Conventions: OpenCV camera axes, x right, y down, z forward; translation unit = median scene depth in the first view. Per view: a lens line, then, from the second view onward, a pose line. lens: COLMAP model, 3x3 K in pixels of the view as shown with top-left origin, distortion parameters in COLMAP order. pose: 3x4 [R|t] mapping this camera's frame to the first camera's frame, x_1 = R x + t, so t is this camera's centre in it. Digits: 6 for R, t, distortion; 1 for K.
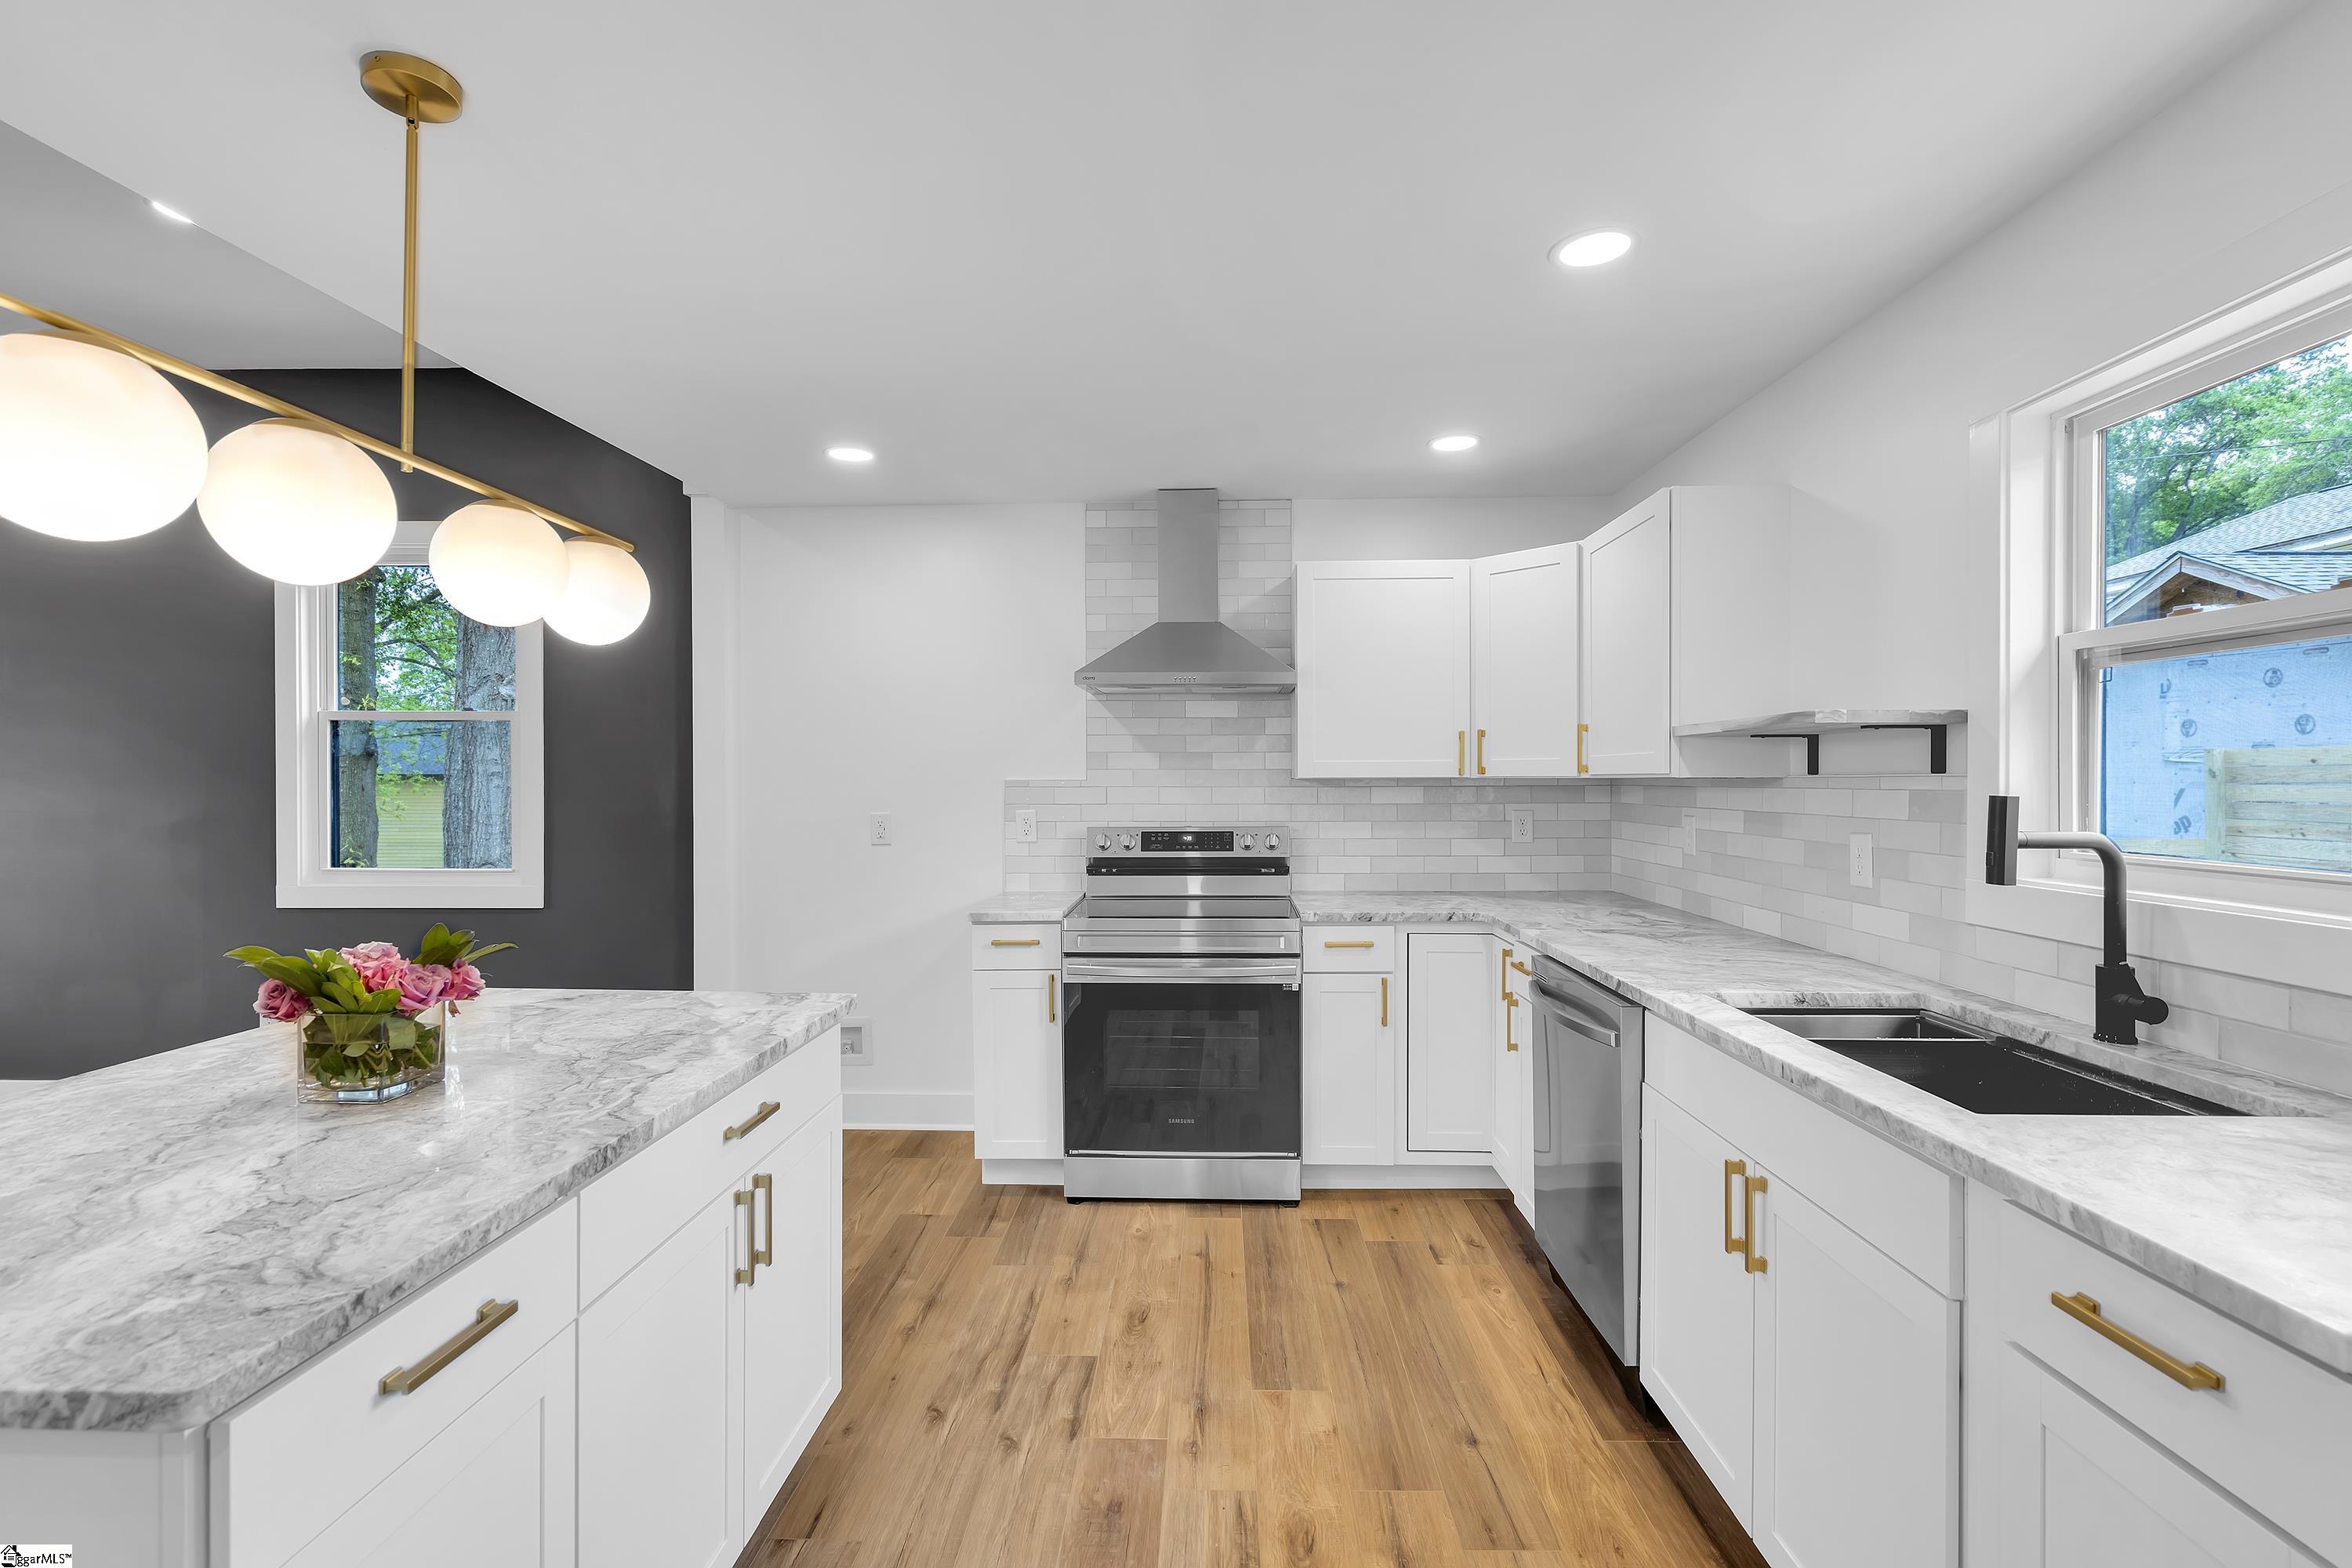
lens RADIAL K [[1053.1, 0, 1176.0], [0, 1053.1, 784.0], [0, 0, 1]] dist [-0.008300, 0.003956]
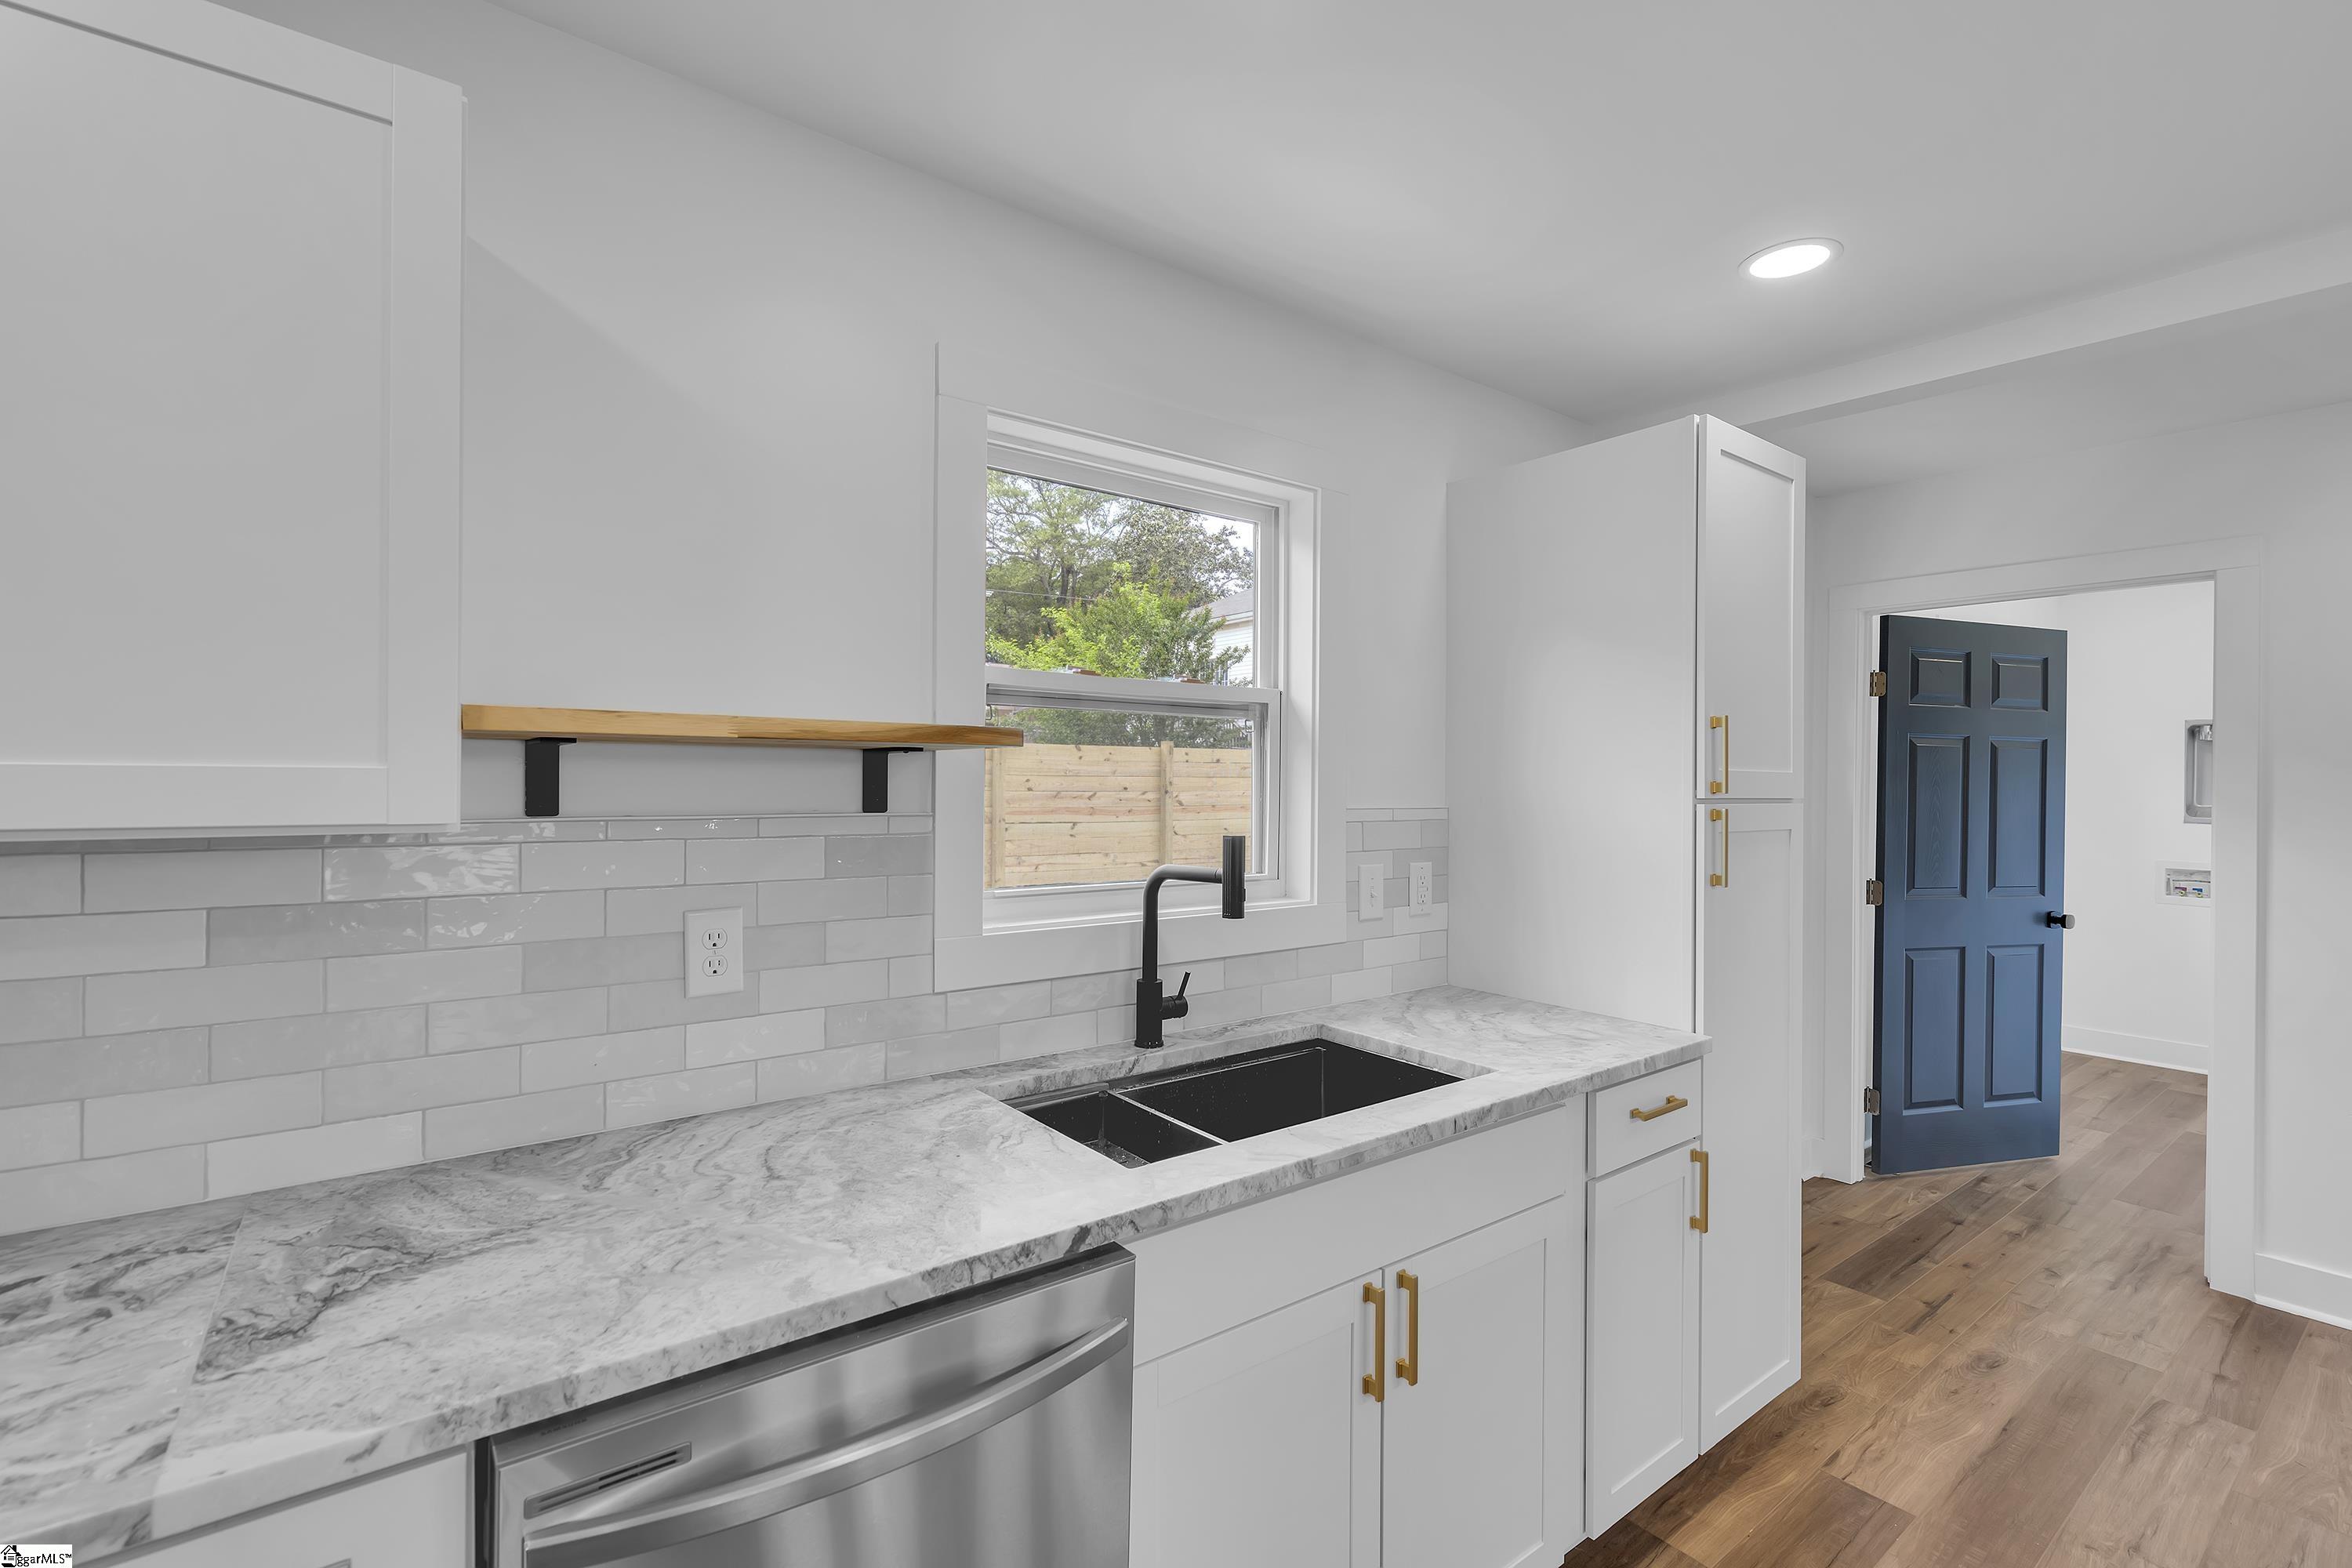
lens RADIAL K [[1053.1, 0, 1176.0], [0, 1053.1, 784.0], [0, 0, 1]] dist [-0.008300, 0.003956]
pose [[-0.644568, -0.007162, 0.764514, -0.002124], [-0.007234, 0.999968, 0.003269, -0.022800], [-0.764513, -0.003423, -0.644599, 0.863985]]
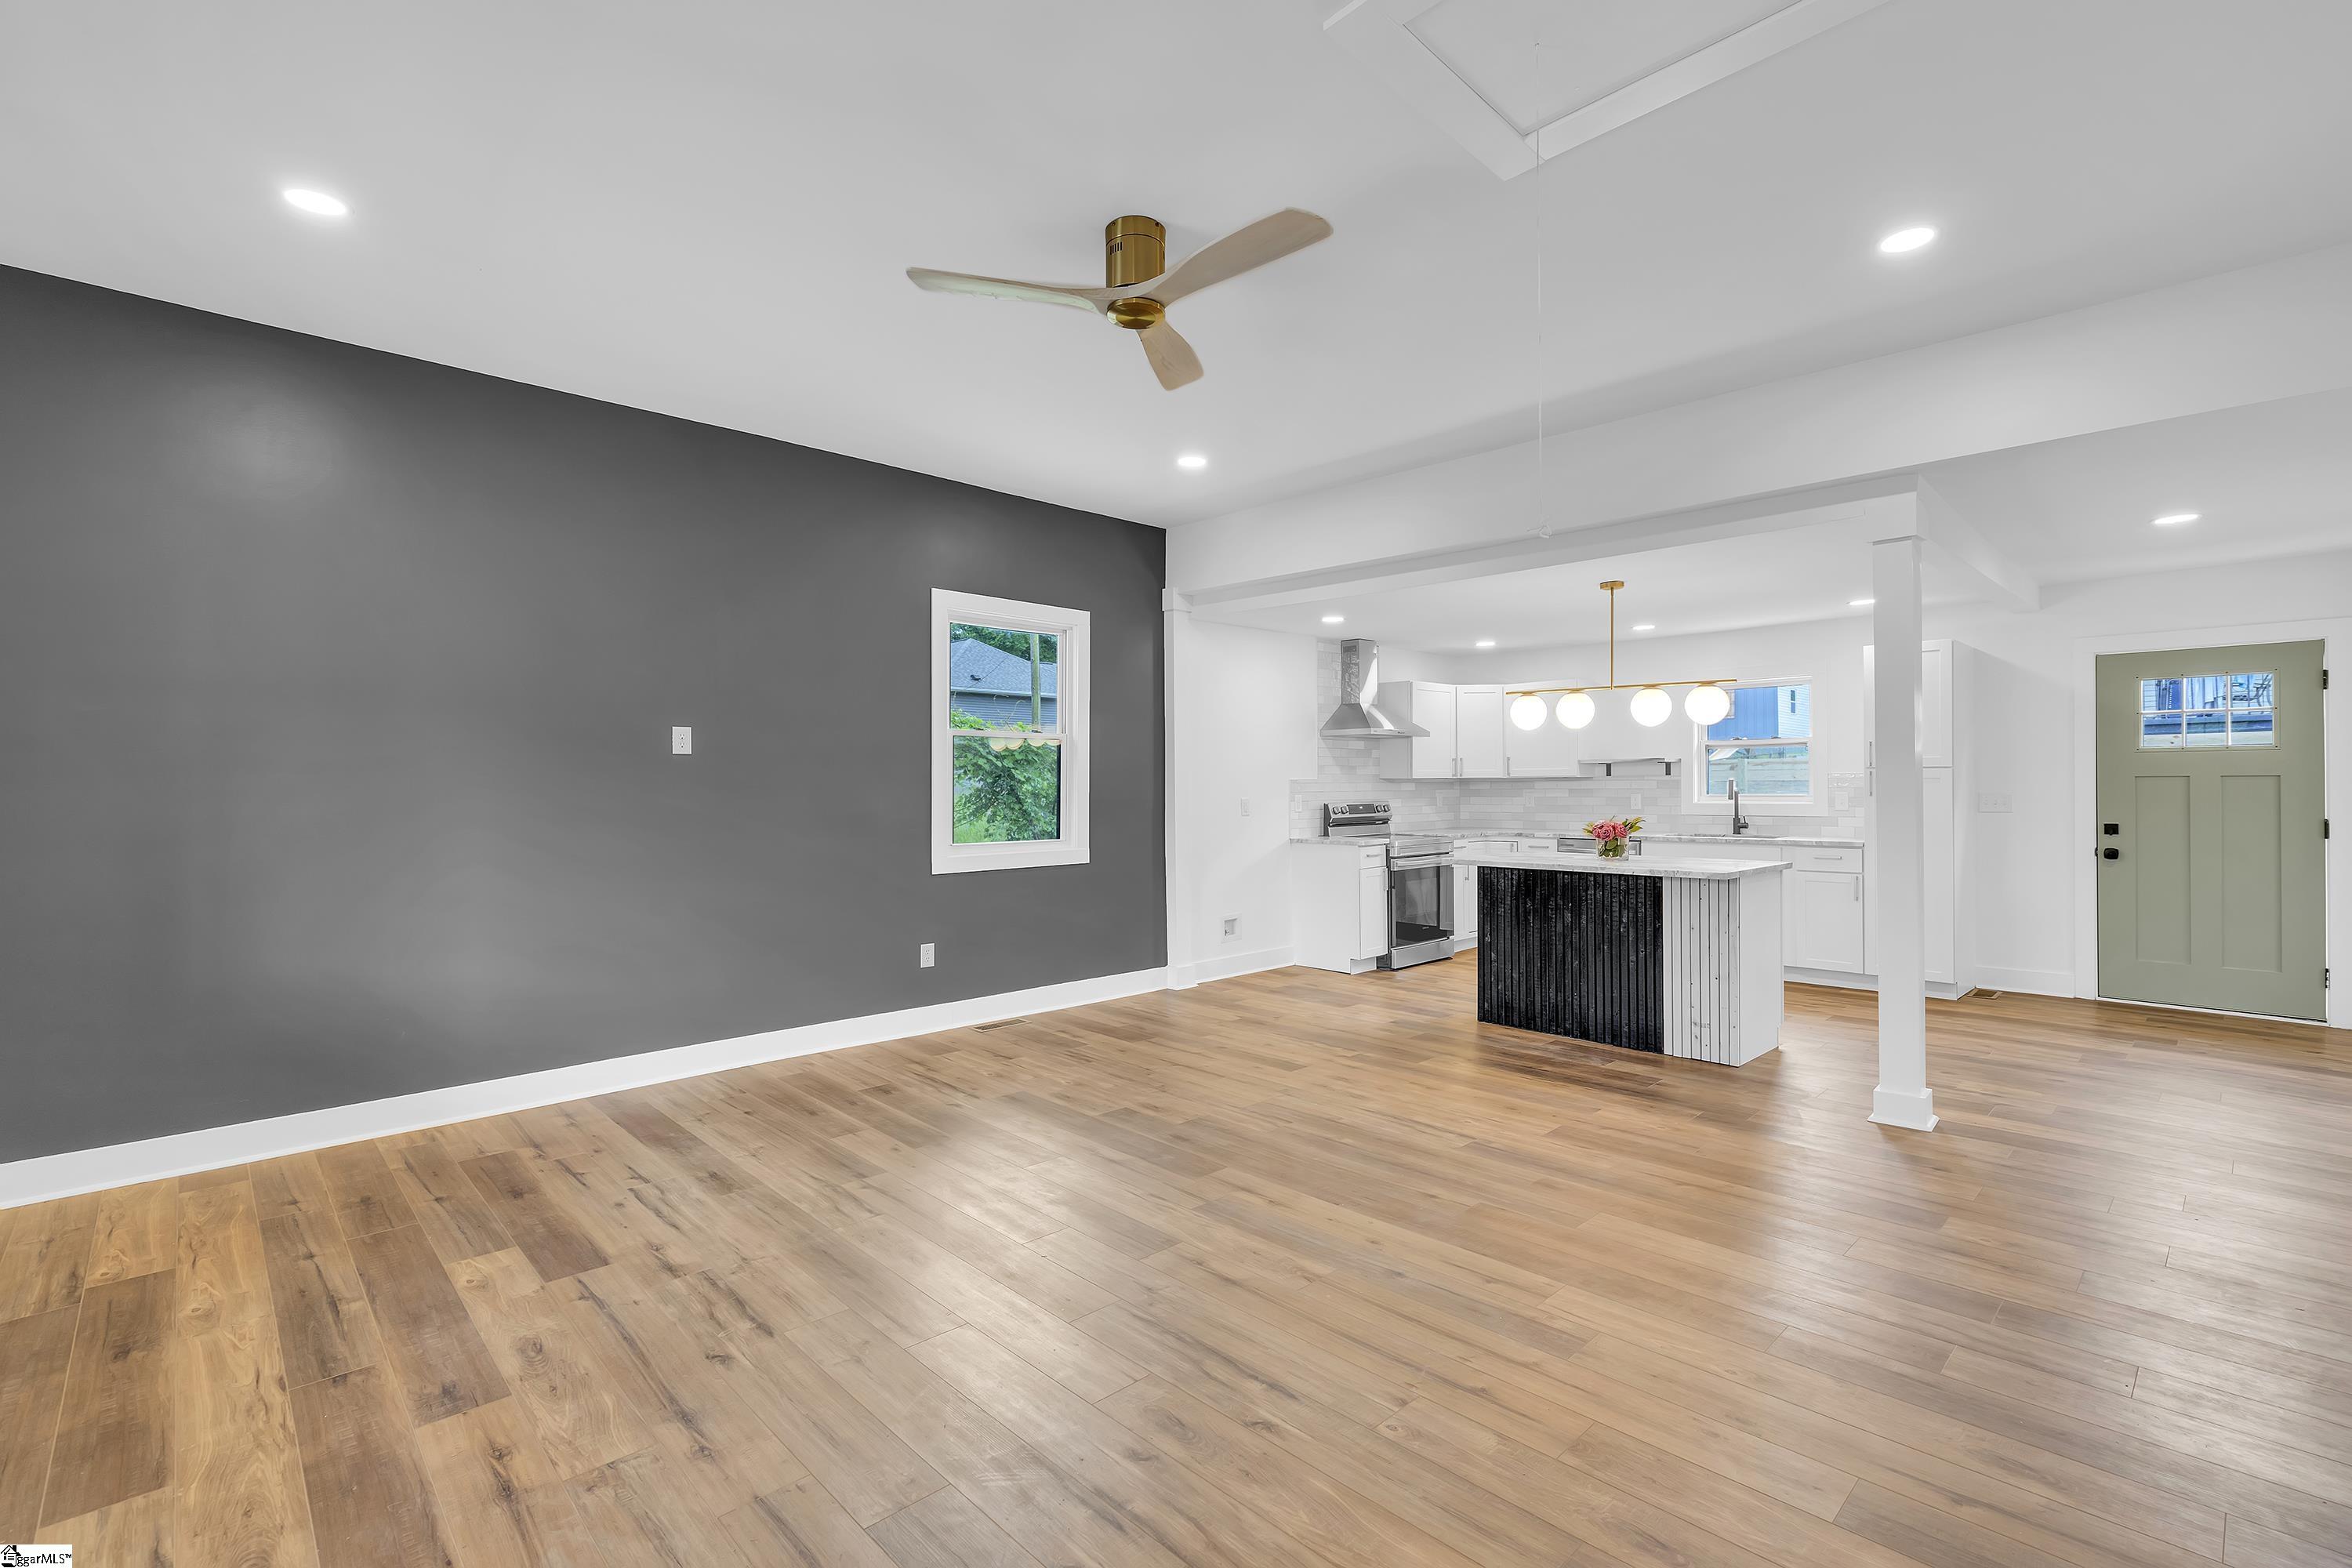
lens RADIAL K [[1053.1, 0, 1176.0], [0, 1053.1, 784.0], [0, 0, 1]] dist [-0.008300, 0.003956]
pose [[0.697560, -0.004343, 0.716513, -2.012173], [0.009517, 0.999950, -0.003205, 0.009724], [-0.716463, 0.009054, 0.697566, -0.211214]]
